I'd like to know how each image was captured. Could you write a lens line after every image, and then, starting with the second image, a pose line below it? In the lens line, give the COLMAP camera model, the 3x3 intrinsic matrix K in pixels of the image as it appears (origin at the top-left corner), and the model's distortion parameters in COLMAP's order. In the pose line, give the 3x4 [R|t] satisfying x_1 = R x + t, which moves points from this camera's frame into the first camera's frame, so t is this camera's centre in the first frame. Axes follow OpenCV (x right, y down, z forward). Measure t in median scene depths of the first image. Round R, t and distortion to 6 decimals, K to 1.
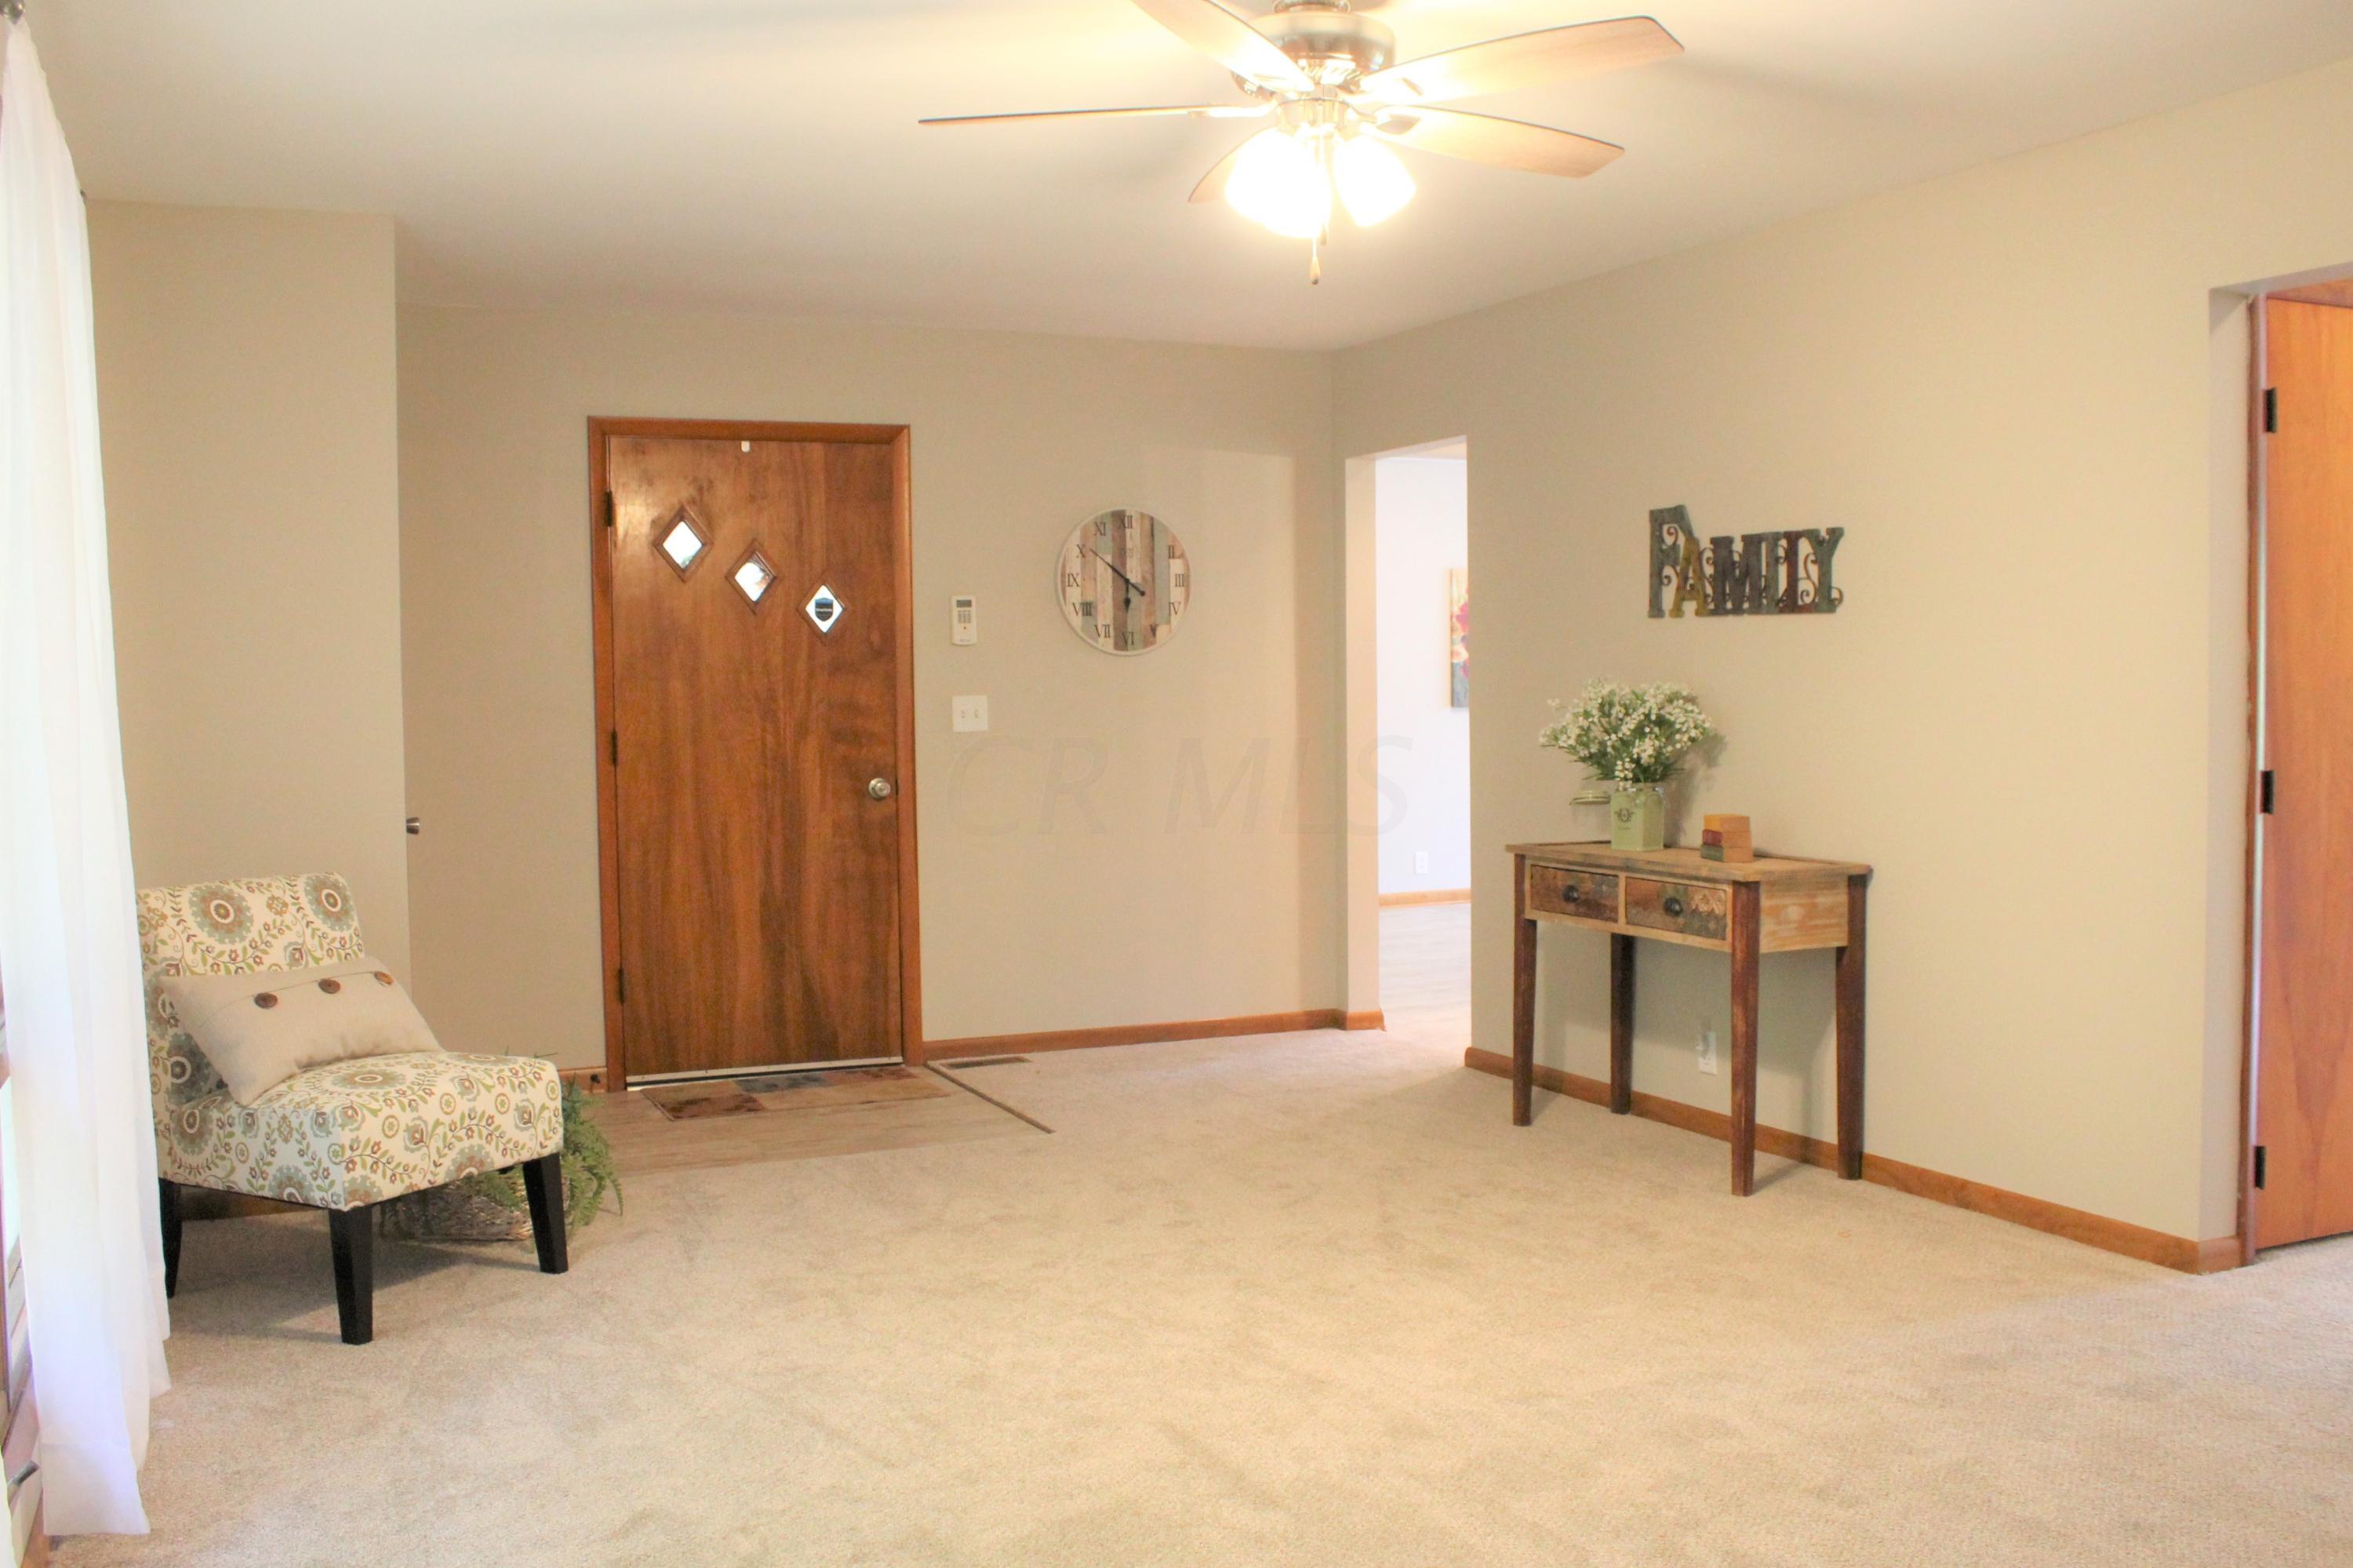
lens RADIAL K [[2043.0, 0, 1163.1], [0, 2043.0, 789.8], [0, 0, 1]] dist [-0.156898, 0.018743]
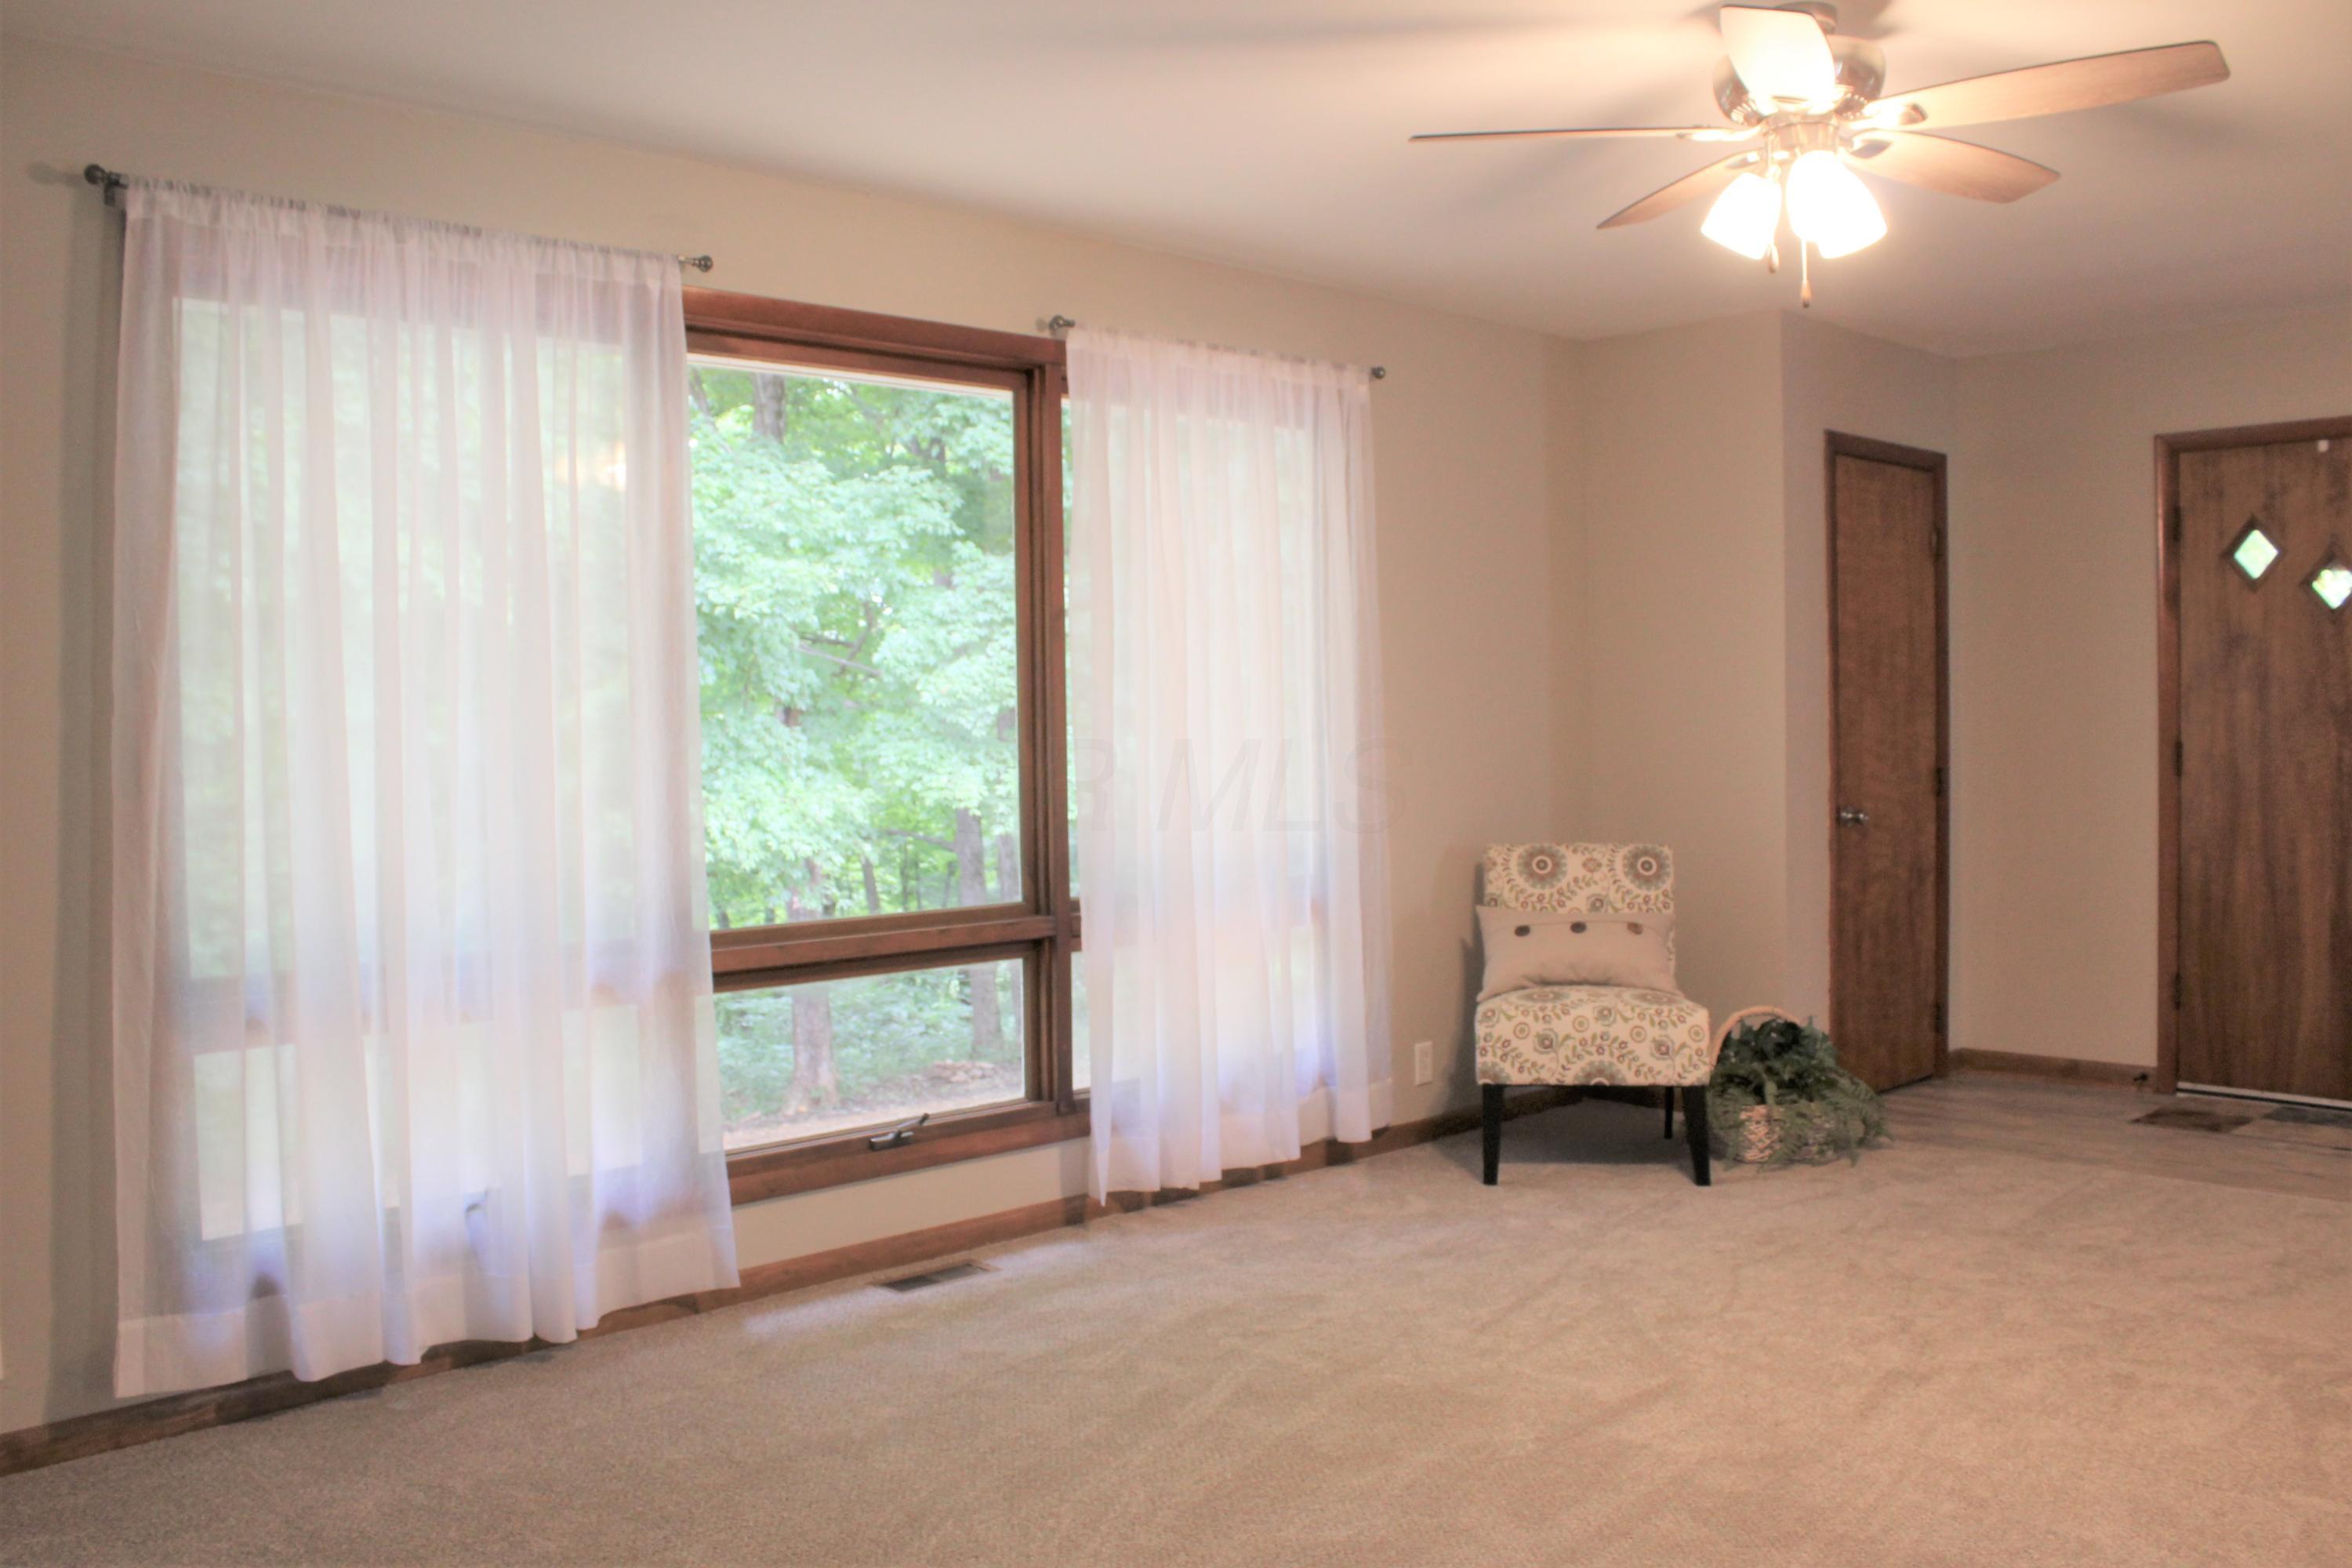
lens RADIAL K [[1935.0, 0, 1159.3], [0, 1935.0, 790.6], [0, 0, 1]] dist [-0.142580, 0.075845]
pose [[0.339306, 0.043730, -0.939659, 0.569409], [-0.040493, 0.998672, 0.031854, -0.017593], [0.939804, 0.027241, 0.340626, 0.253431]]
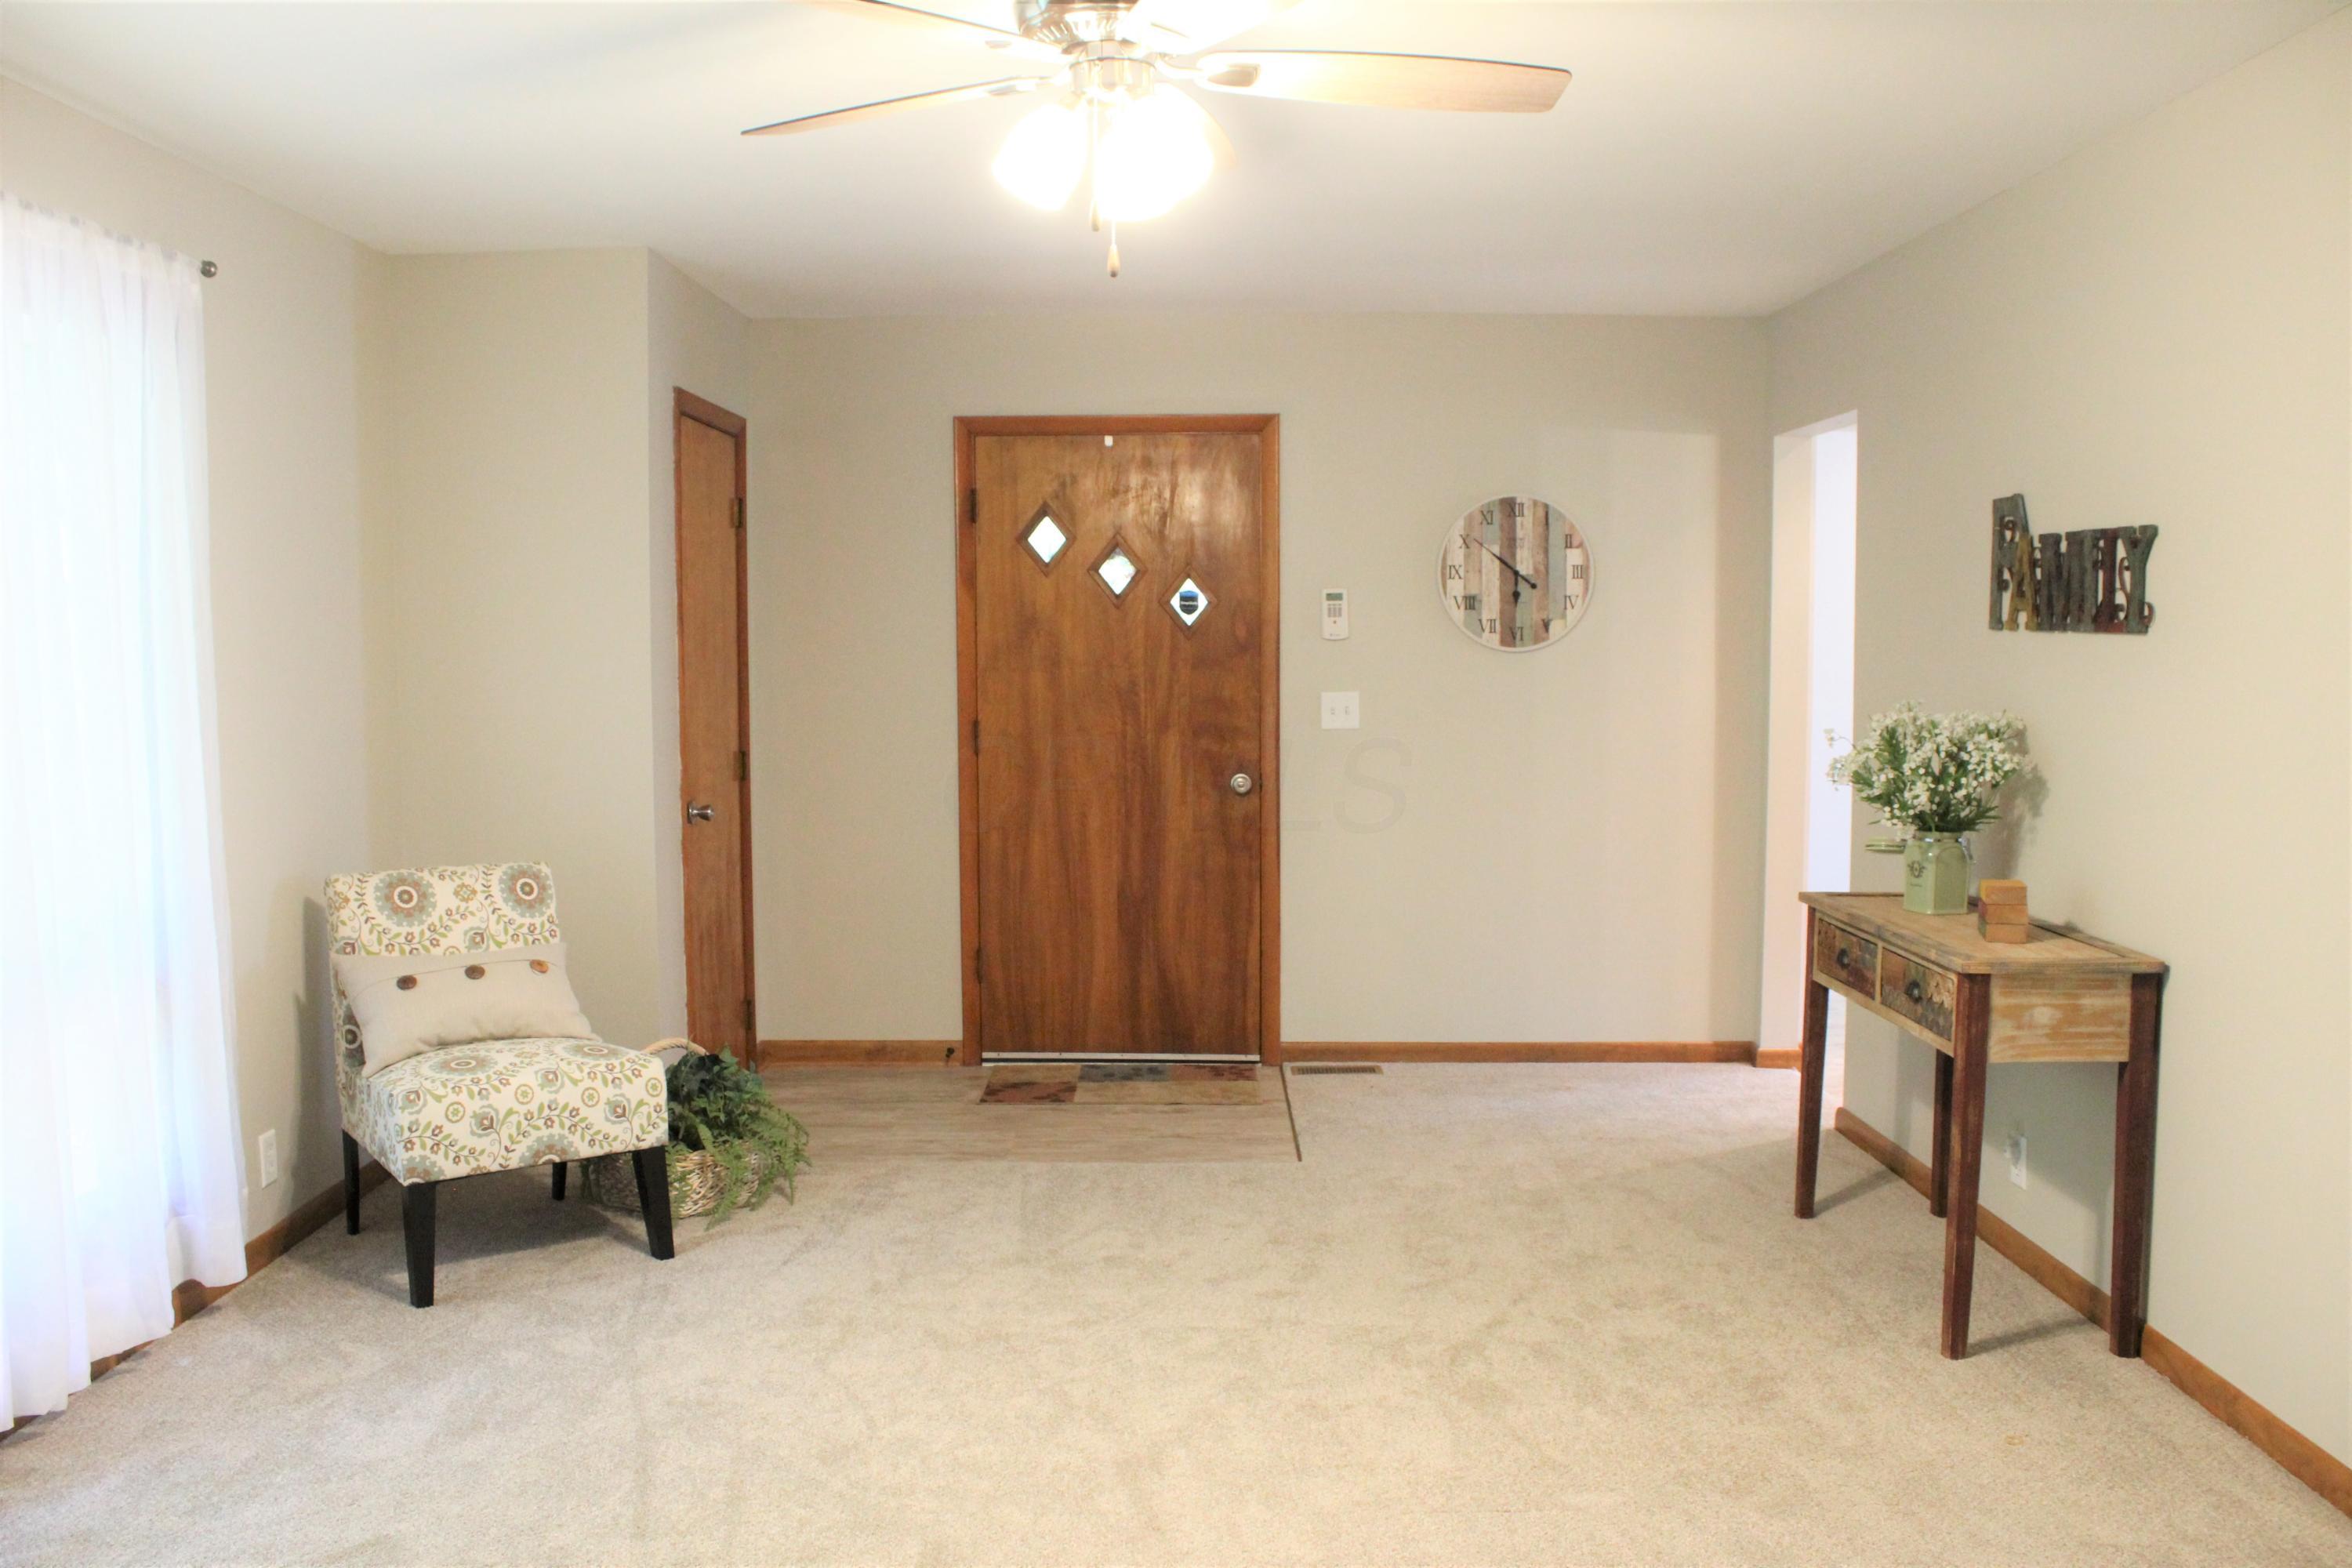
lens RADIAL K [[1935.0, 0, 1150.3], [0, 1935.0, 787.6], [0, 0, 1]] dist [-0.142580, 0.075845]
pose [[0.907461, 0.043441, -0.417885, 0.291243], [-0.031258, 0.998864, 0.035958, -0.042934], [0.418972, -0.019568, 0.907788, 0.176780]]
